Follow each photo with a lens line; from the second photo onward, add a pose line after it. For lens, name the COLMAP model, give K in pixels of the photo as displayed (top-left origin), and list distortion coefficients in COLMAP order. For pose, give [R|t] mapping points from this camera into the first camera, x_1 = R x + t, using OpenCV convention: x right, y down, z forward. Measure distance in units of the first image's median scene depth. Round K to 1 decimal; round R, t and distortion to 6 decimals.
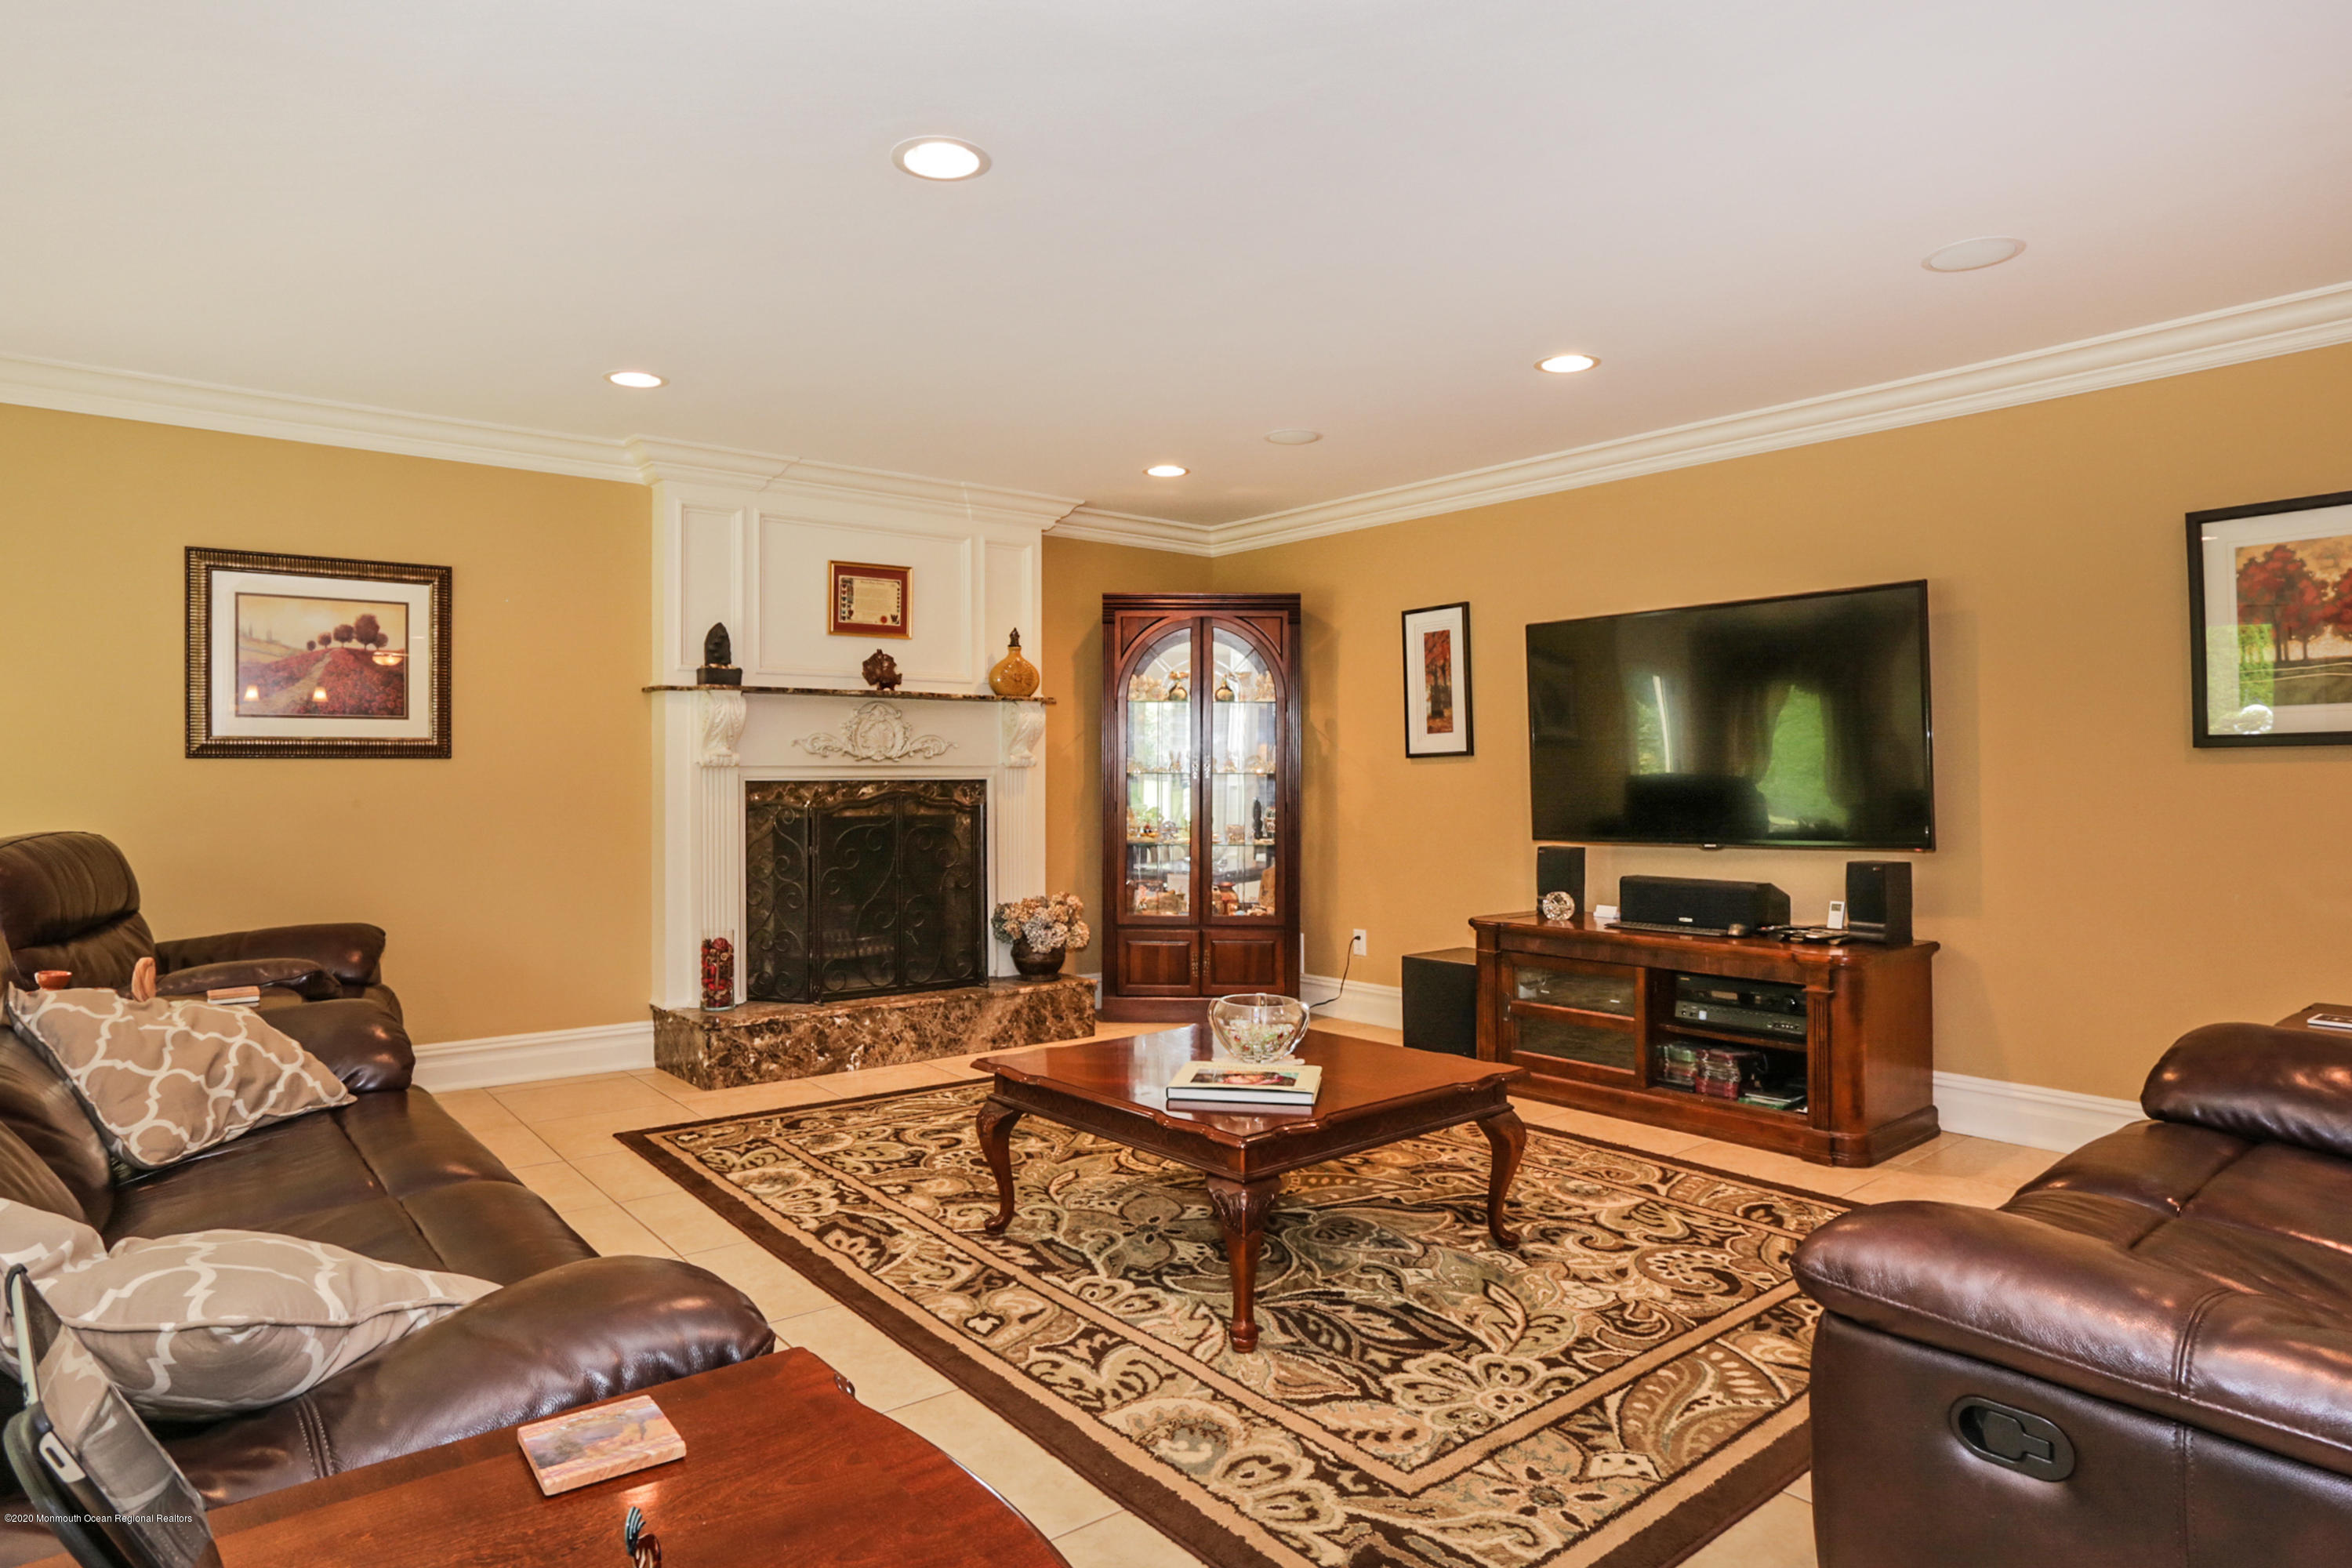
lens RADIAL K [[1323.2, 0, 1164.7], [0, 1323.2, 769.1], [0, 0, 1]] dist [-0.067384, 0.003078]
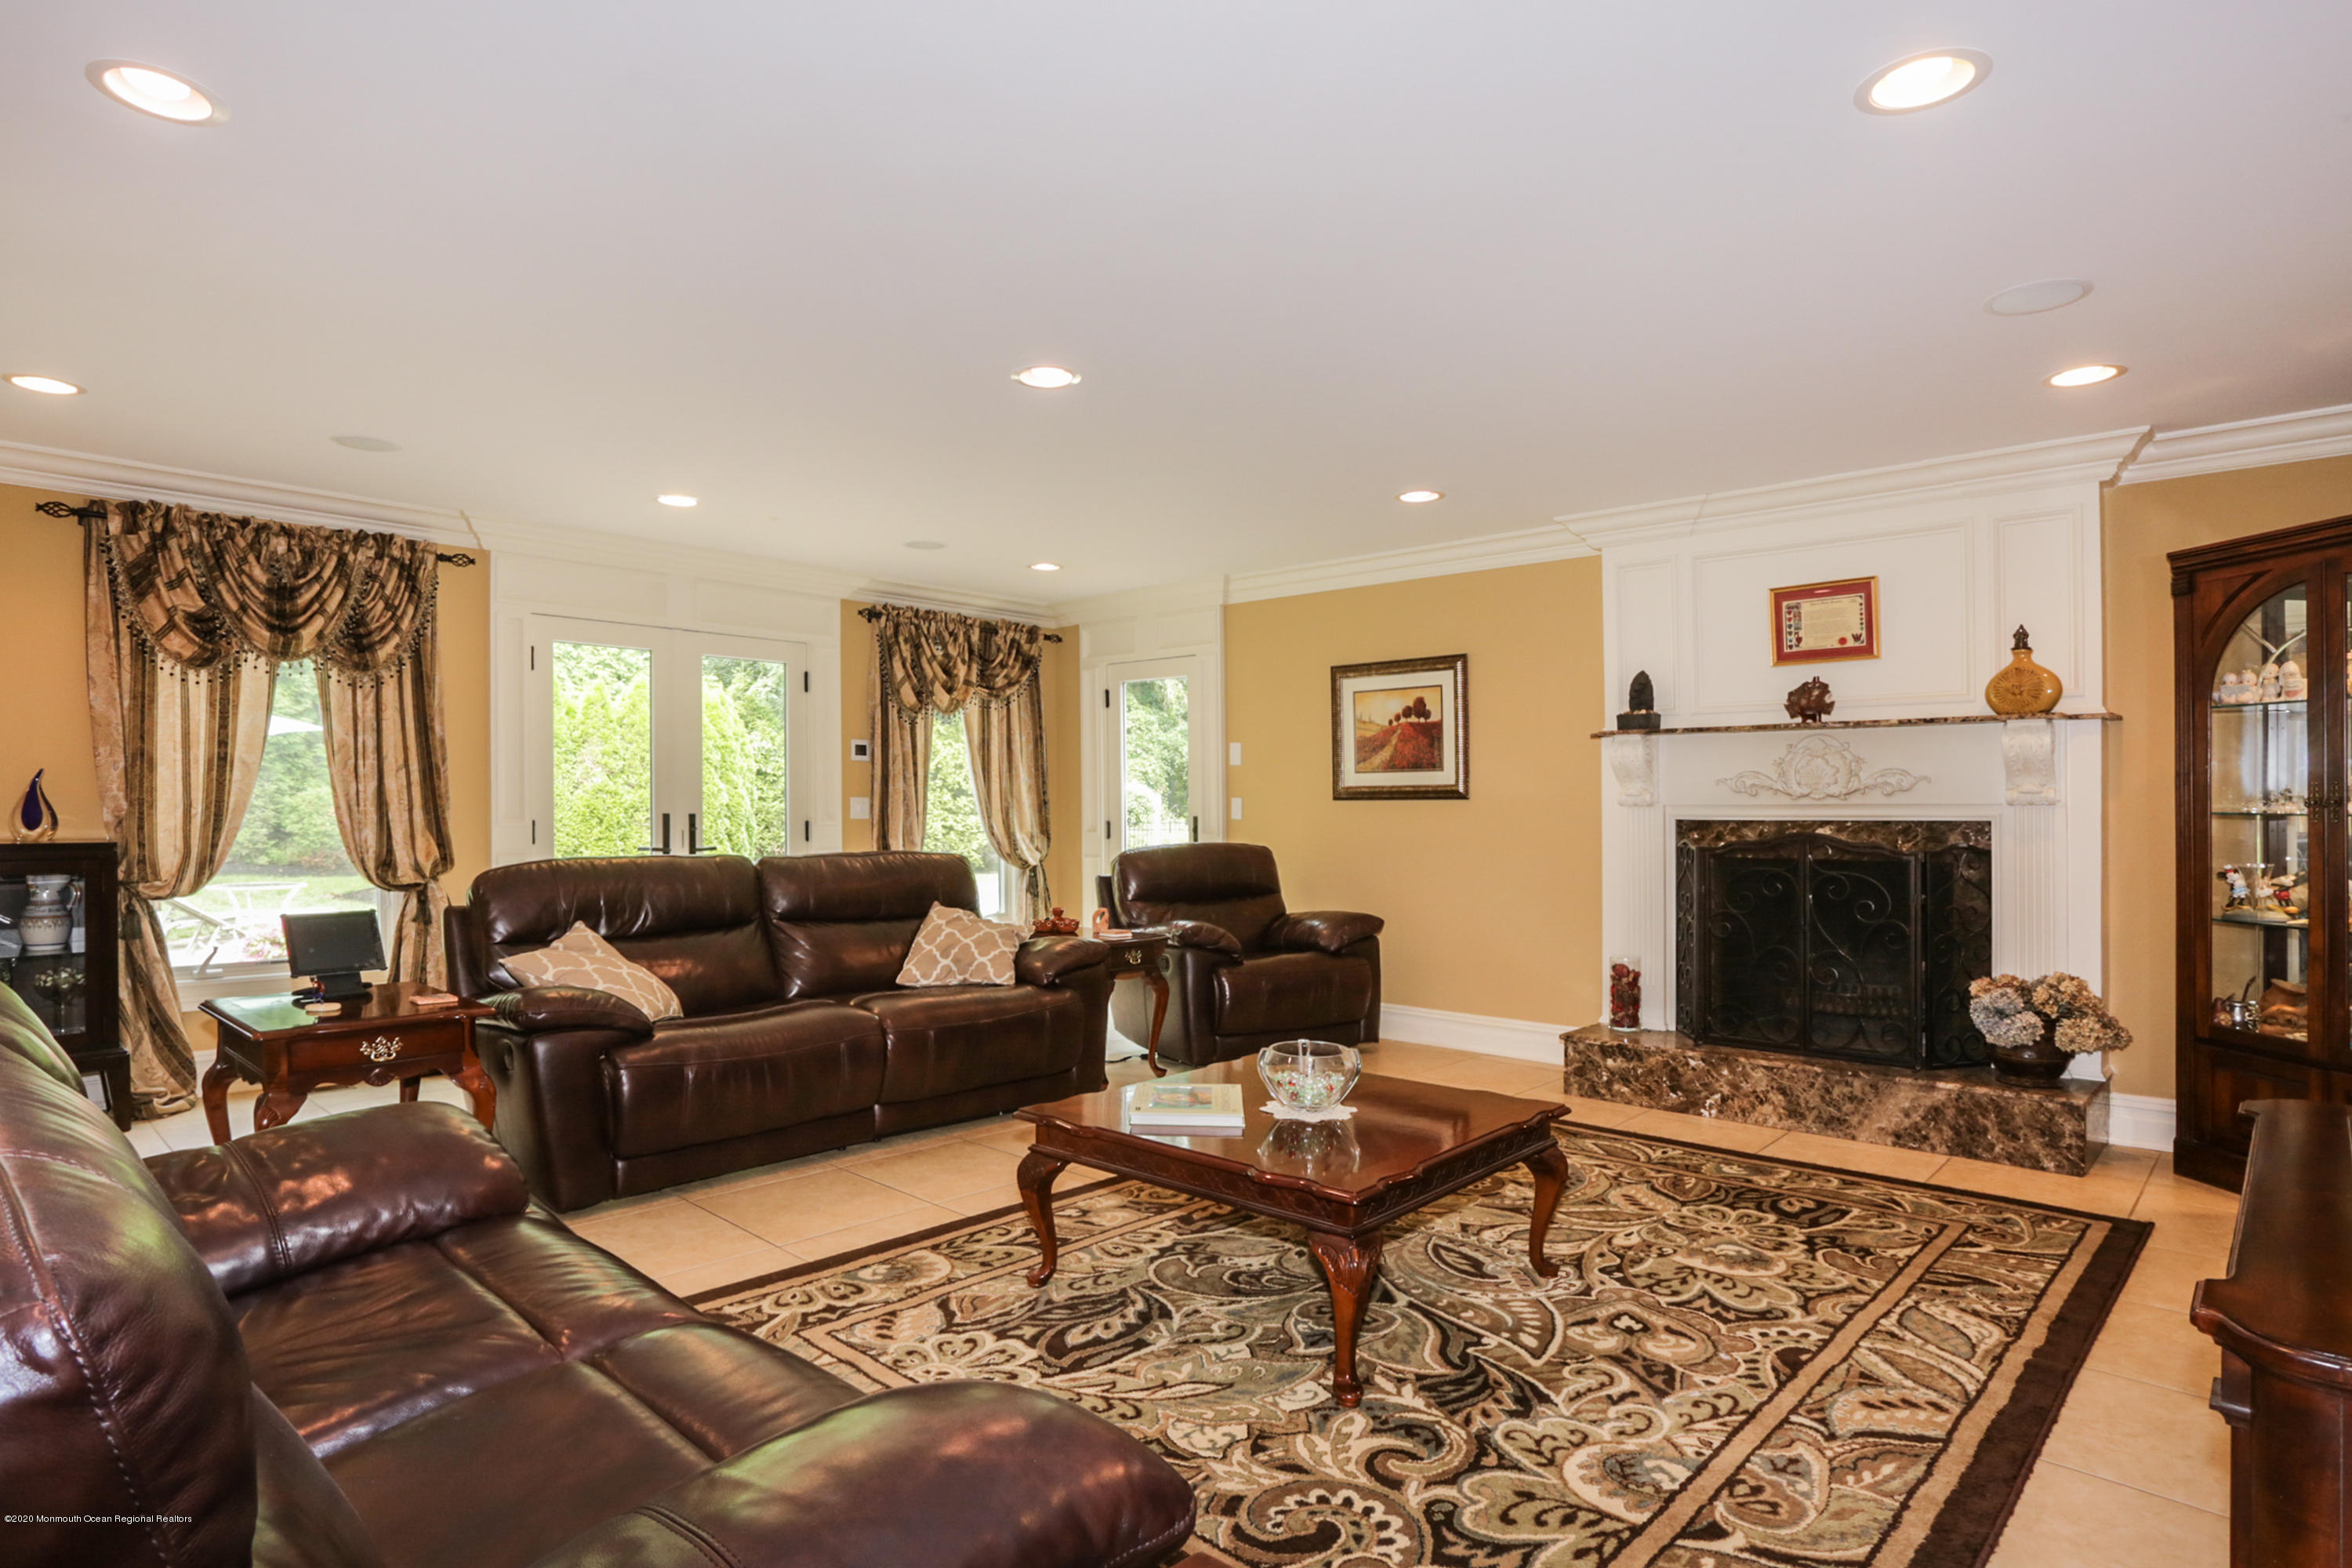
lens RADIAL K [[1272.3, 0, 1178.9], [0, 1272.3, 800.9], [0, 0, 1]] dist [-0.053193, 0.001672]
pose [[0.137796, 0.001084, -0.990460, 0.867169], [0.004404, 0.999989, 0.001707, -0.012213], [0.990451, -0.004597, 0.137790, 0.662570]]
